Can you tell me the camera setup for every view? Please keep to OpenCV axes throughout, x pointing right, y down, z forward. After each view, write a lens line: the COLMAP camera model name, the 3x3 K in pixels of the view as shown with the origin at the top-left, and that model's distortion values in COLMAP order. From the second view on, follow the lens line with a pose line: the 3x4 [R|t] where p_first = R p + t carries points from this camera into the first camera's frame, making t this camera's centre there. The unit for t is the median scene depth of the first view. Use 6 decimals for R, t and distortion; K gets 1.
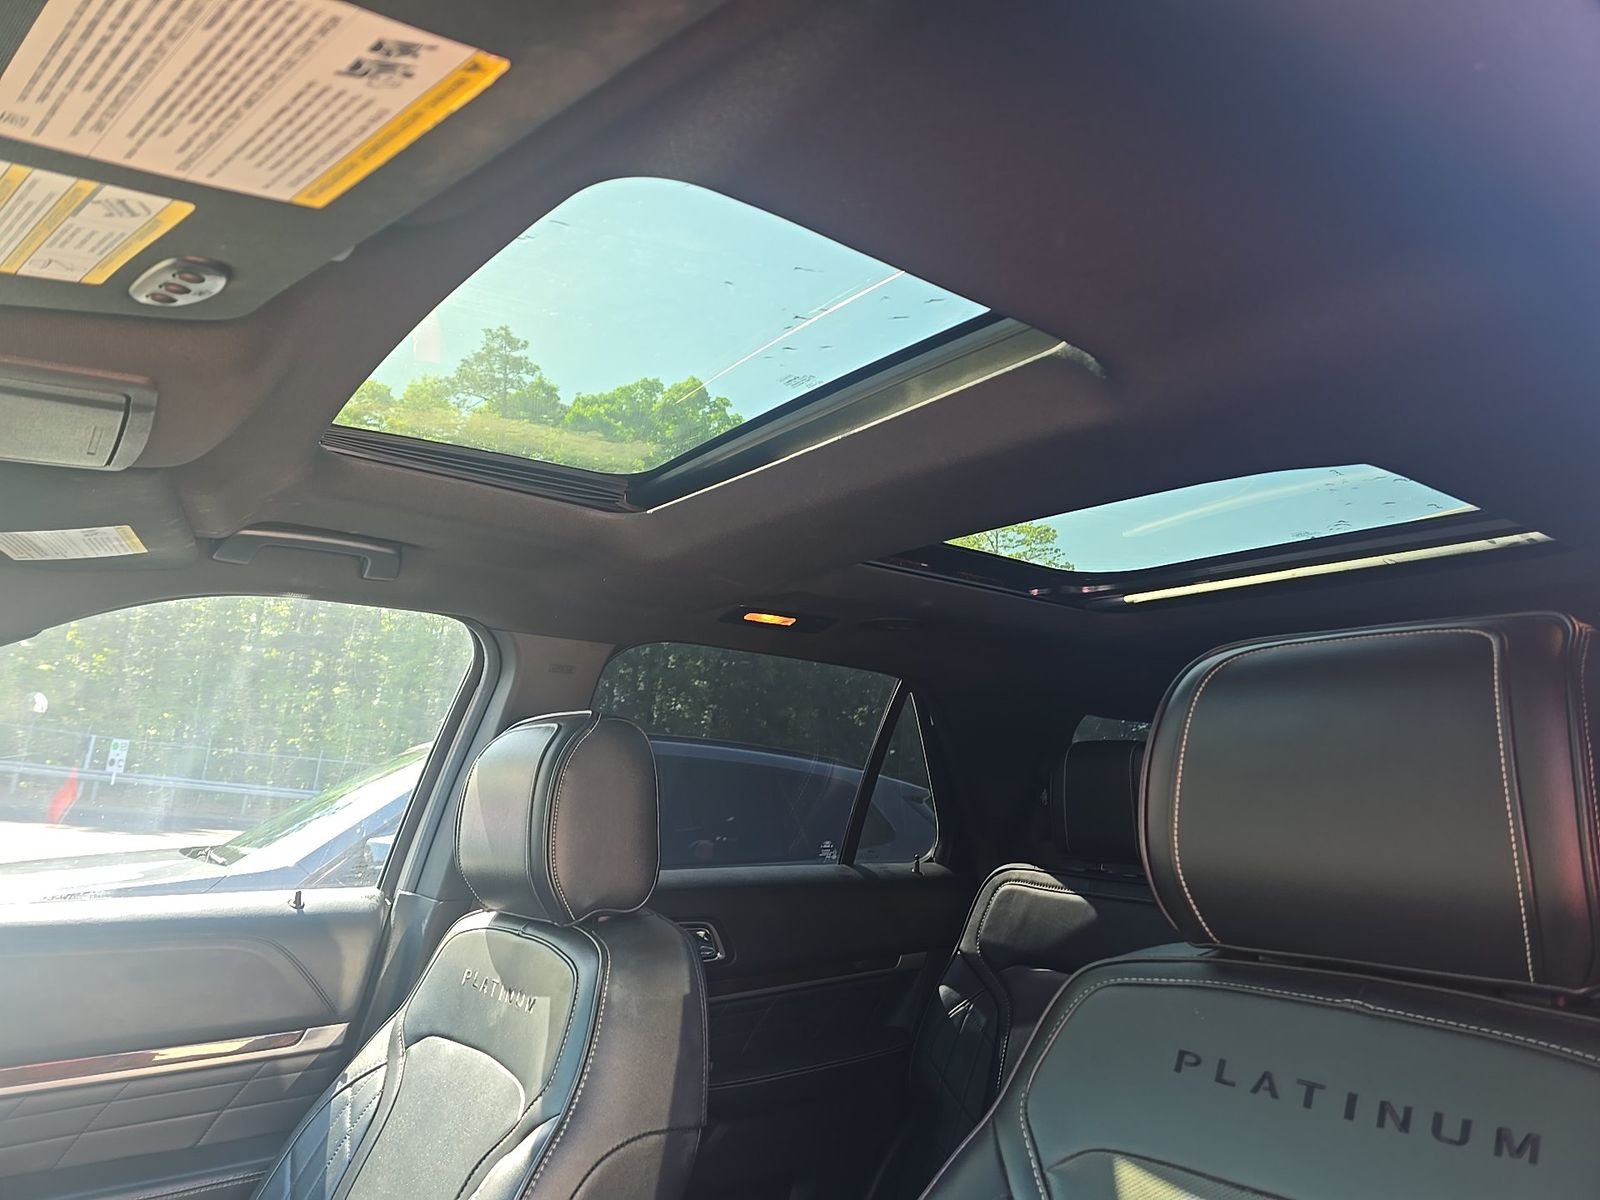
lens RADIAL K [[1083.1, 0, 797.0], [0, 1083.1, 610.5], [0, 0, 1]] dist [0.000391, -0.001964]
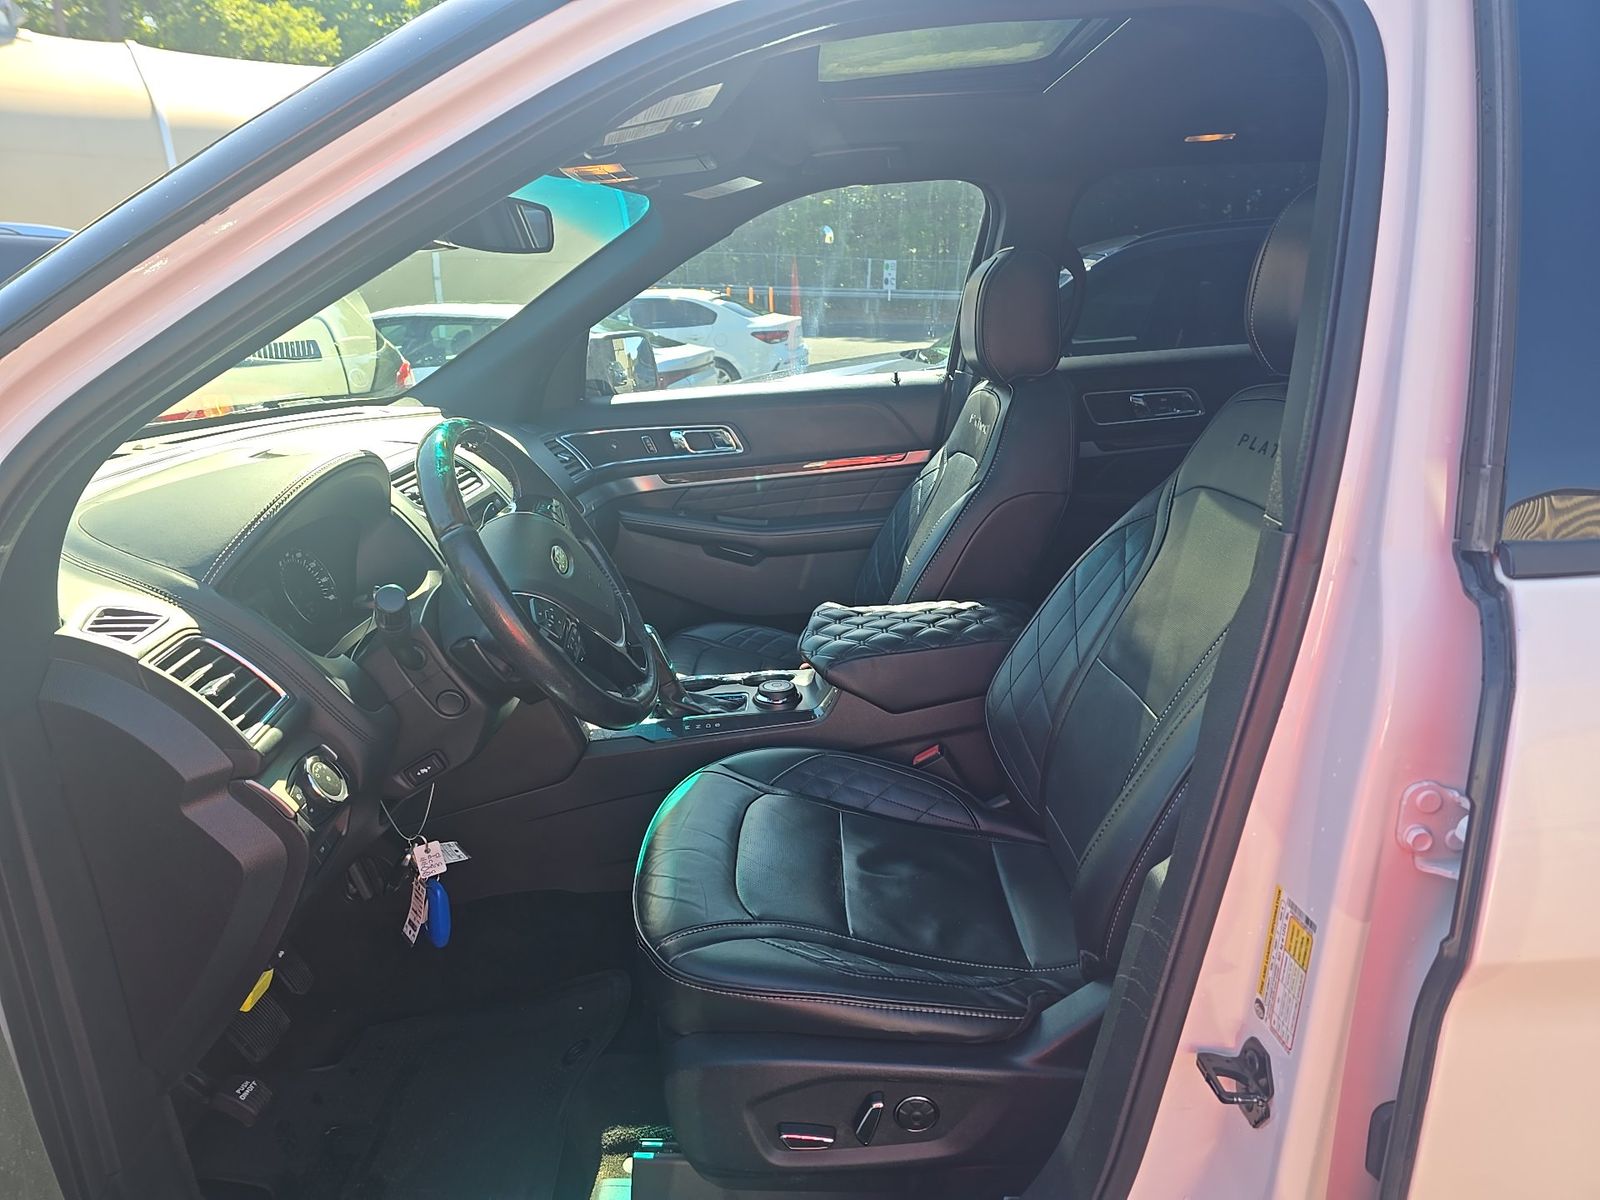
lens RADIAL K [[1083.1, 0, 797.0], [0, 1083.1, 610.5], [0, 0, 1]] dist [0.000391, -0.001964]
pose [[0.794806, 0.095450, -0.599310, 0.159806], [0.180750, 0.905500, 0.383927, -0.026450], [0.579321, -0.413472, 0.702444, -0.142800]]
